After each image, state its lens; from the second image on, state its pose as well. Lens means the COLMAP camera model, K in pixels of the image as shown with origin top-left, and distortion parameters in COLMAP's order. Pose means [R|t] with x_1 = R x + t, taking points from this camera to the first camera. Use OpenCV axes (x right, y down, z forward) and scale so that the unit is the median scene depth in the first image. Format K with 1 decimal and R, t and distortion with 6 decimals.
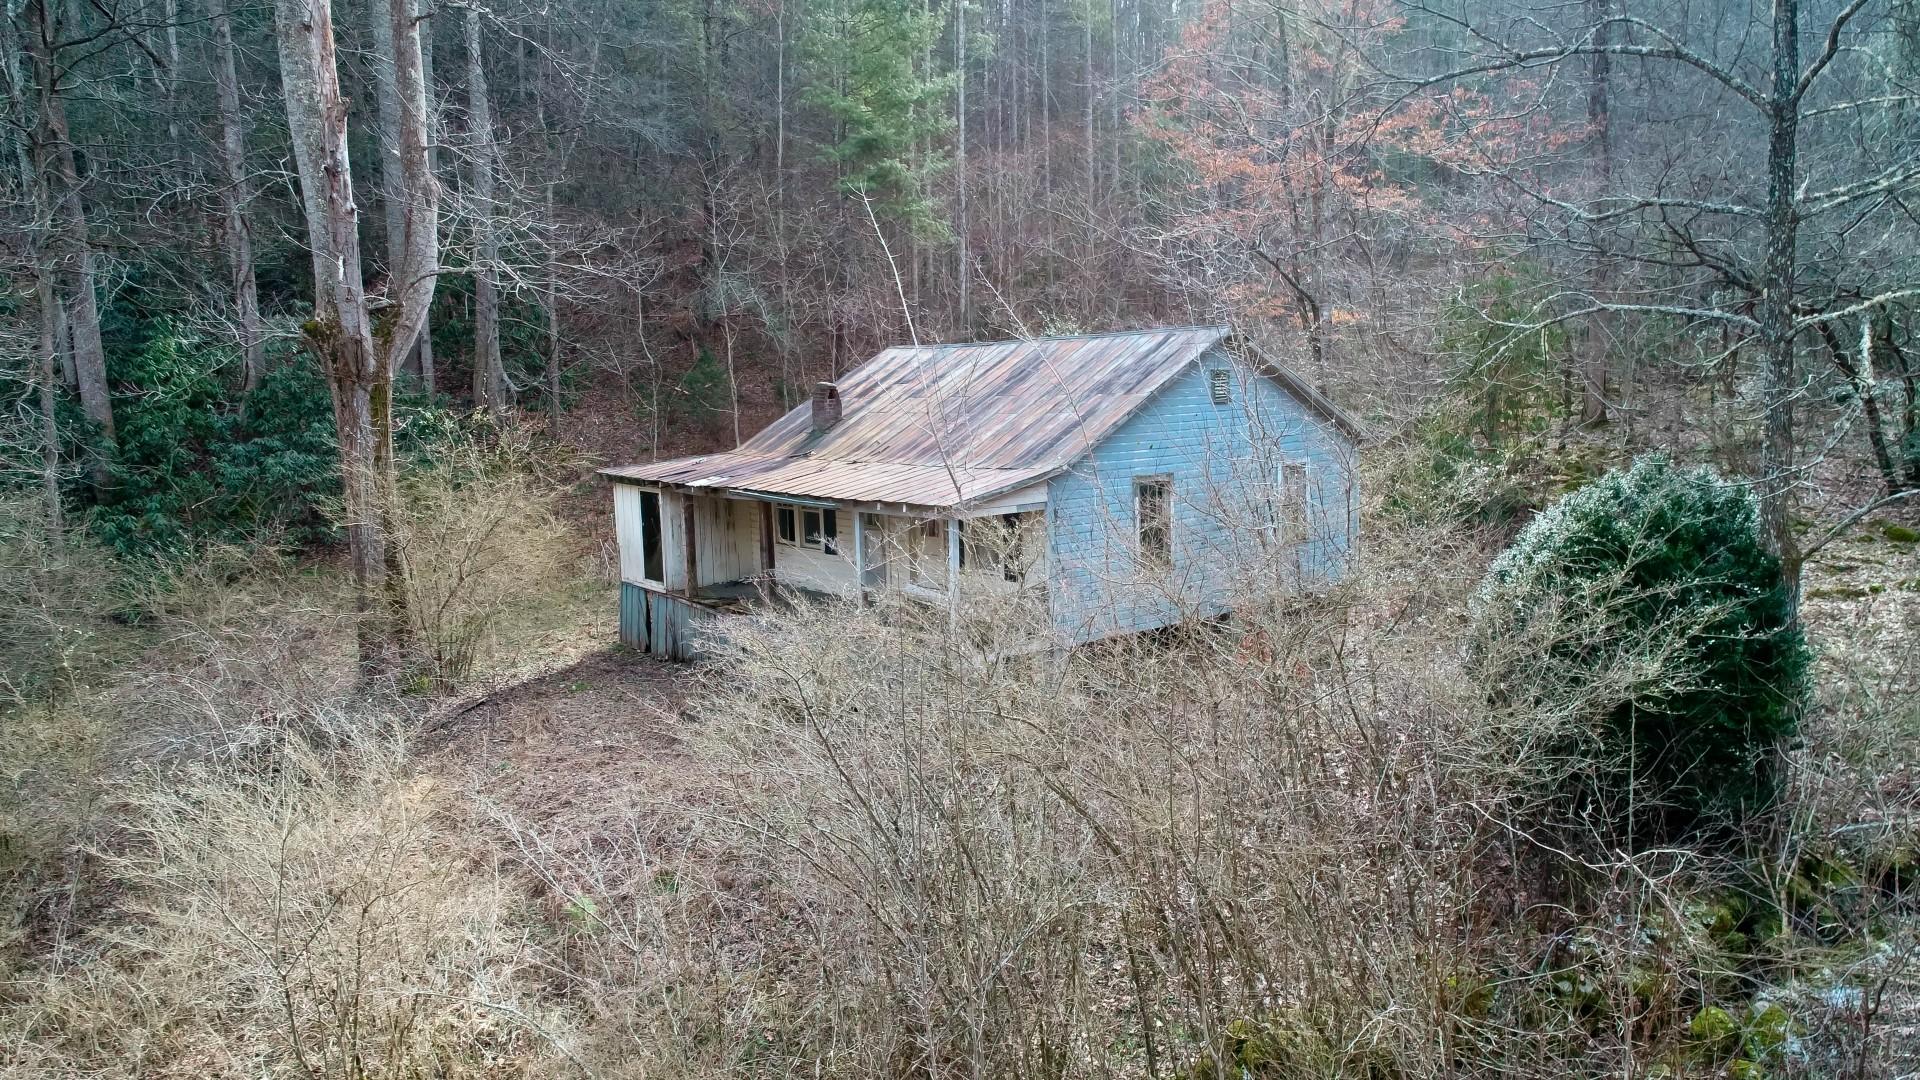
lens RADIAL K [[1286.9, 0, 954.7], [0, 1286.9, 537.3], [0, 0, 1]] dist [0.000944, -0.002208]
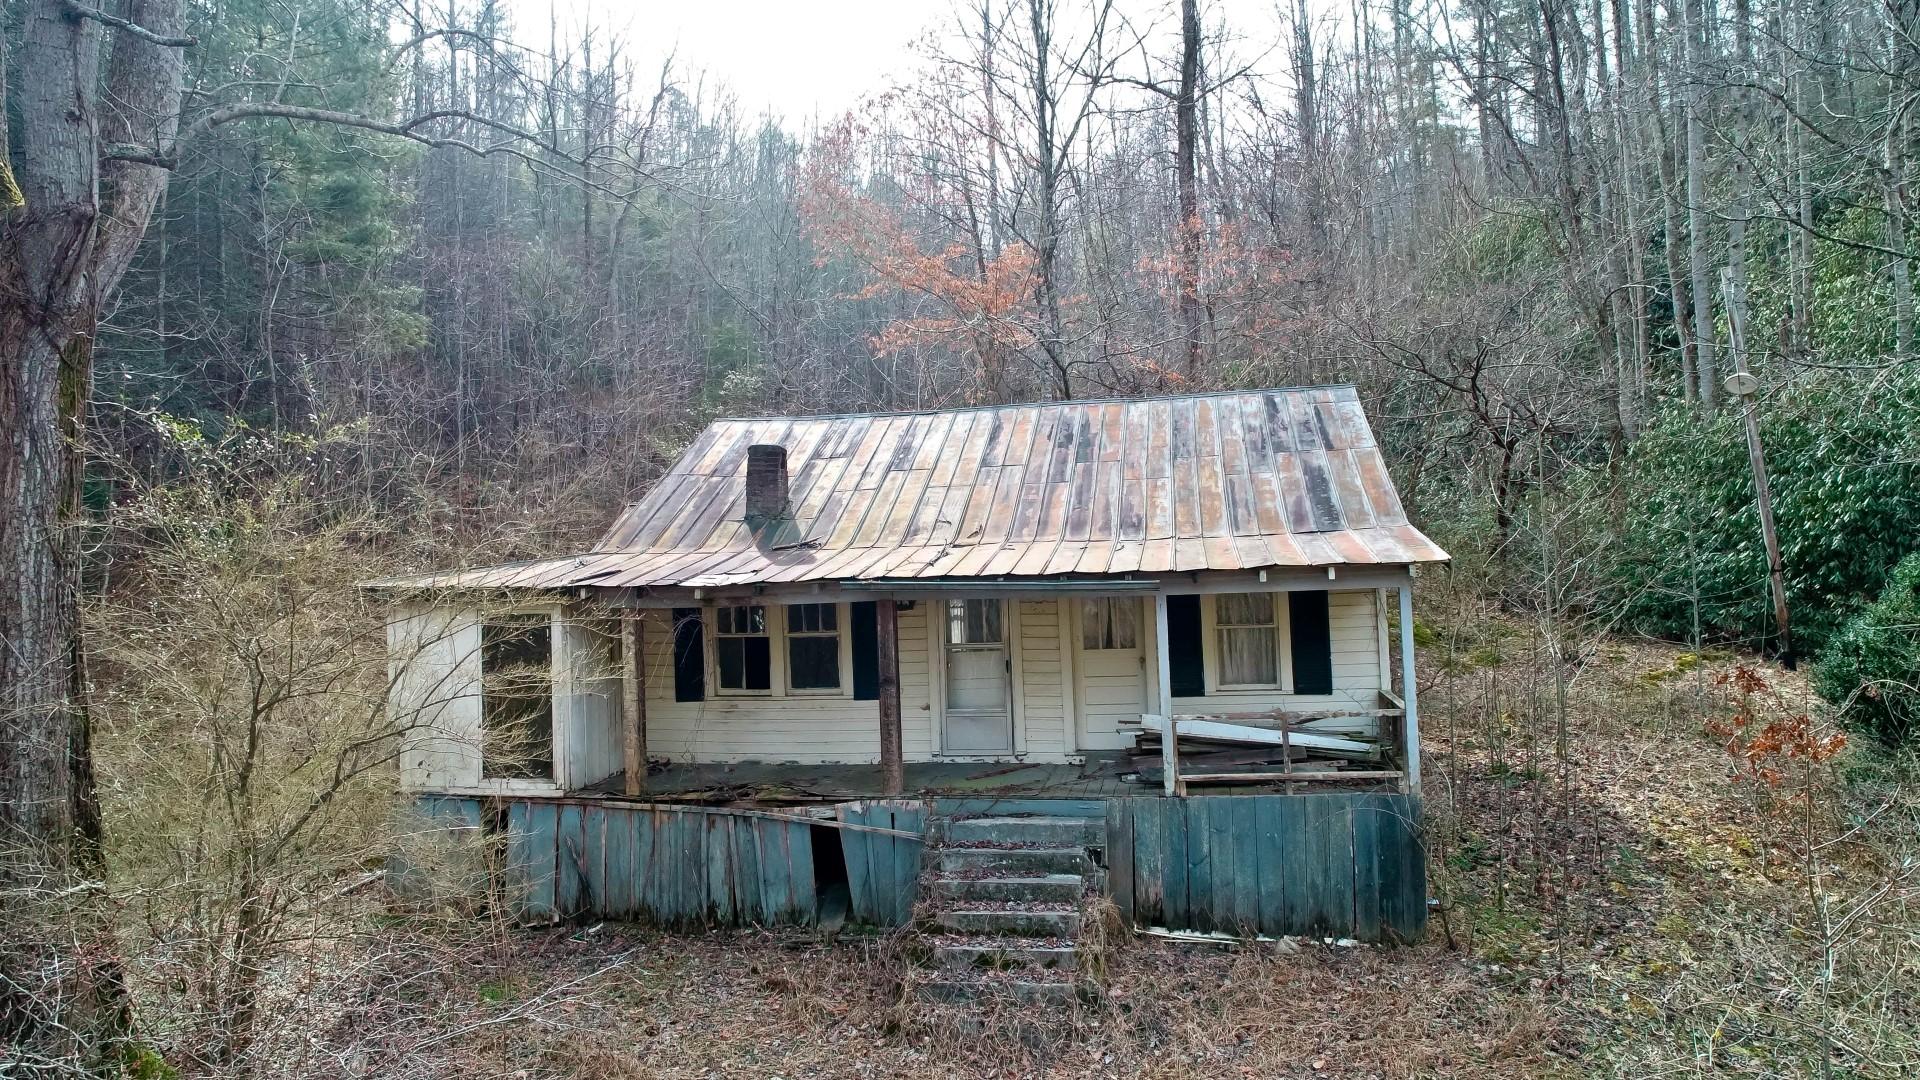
lens RADIAL K [[1286.9, 0, 954.7], [0, 1286.9, 537.3], [0, 0, 1]] dist [0.000944, -0.002208]
pose [[0.770219, 0.019588, 0.637479, -0.473766], [0.085851, 0.987247, -0.134064, 0.022793], [-0.631975, 0.157987, 0.758715, 0.490405]]
